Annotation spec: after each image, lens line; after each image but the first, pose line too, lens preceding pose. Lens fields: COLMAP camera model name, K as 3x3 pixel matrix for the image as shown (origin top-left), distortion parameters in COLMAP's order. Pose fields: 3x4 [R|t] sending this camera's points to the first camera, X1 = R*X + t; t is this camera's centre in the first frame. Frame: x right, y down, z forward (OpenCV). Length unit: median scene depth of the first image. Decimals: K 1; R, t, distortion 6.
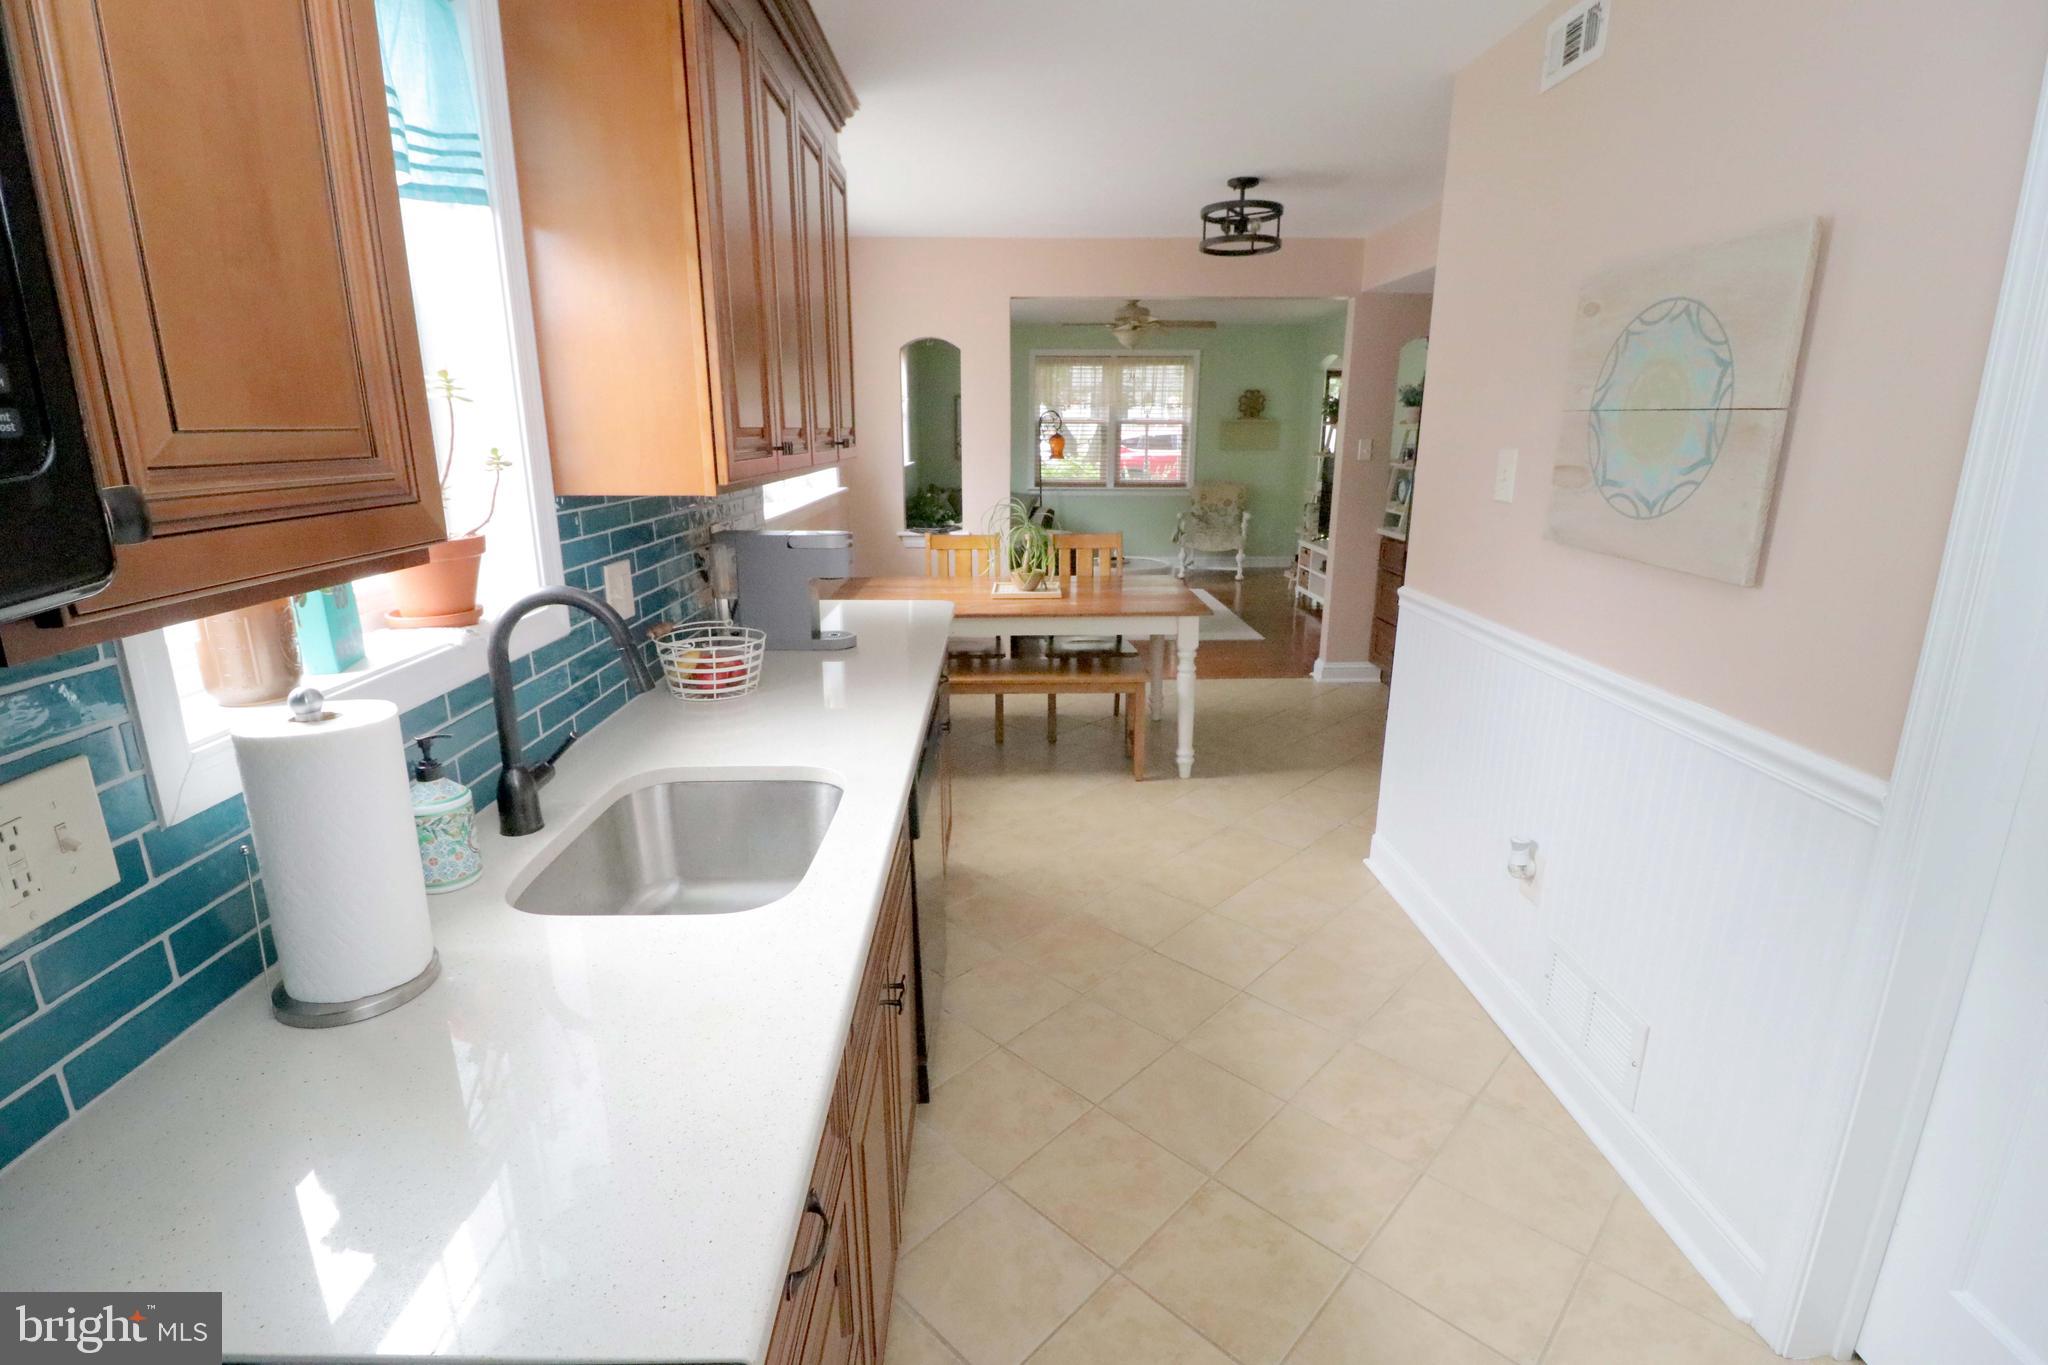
lens RADIAL K [[952.5, 0, 1023.2], [0, 952.5, 680.3], [0, 0, 1]] dist [-0.003985, -0.001986]
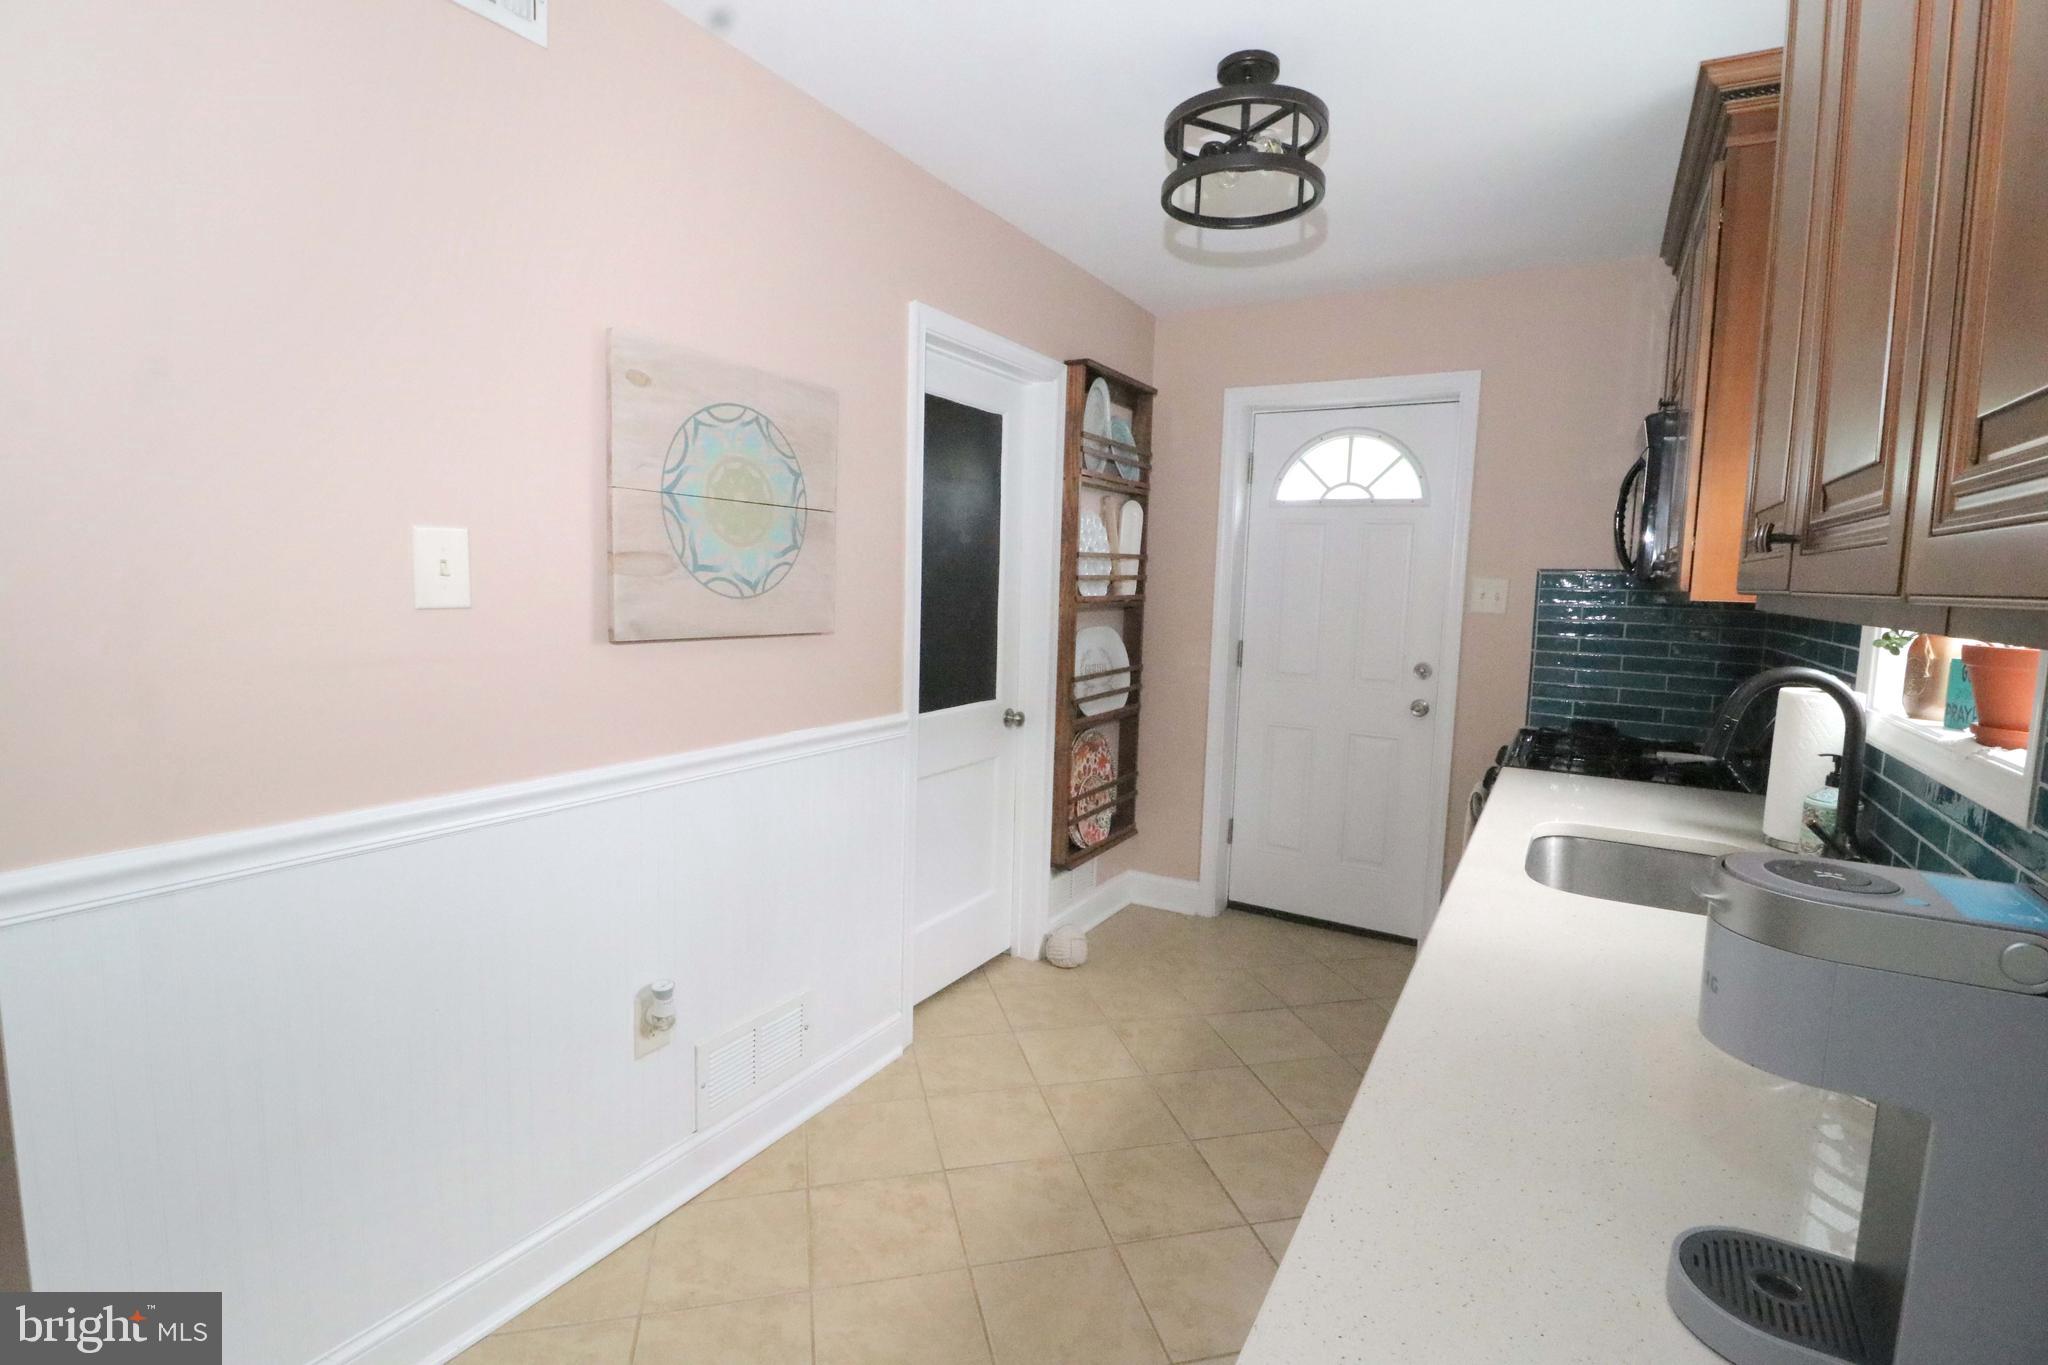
lens RADIAL K [[952.5, 0, 1020.2], [0, 952.5, 664.4], [0, 0, 1]] dist [-0.003985, -0.001986]
pose [[-0.849982, -0.080547, 0.520618, -0.204257], [0.103284, 0.943584, 0.314612, -0.411977], [-0.516588, 0.321186, -0.793710, 1.737286]]
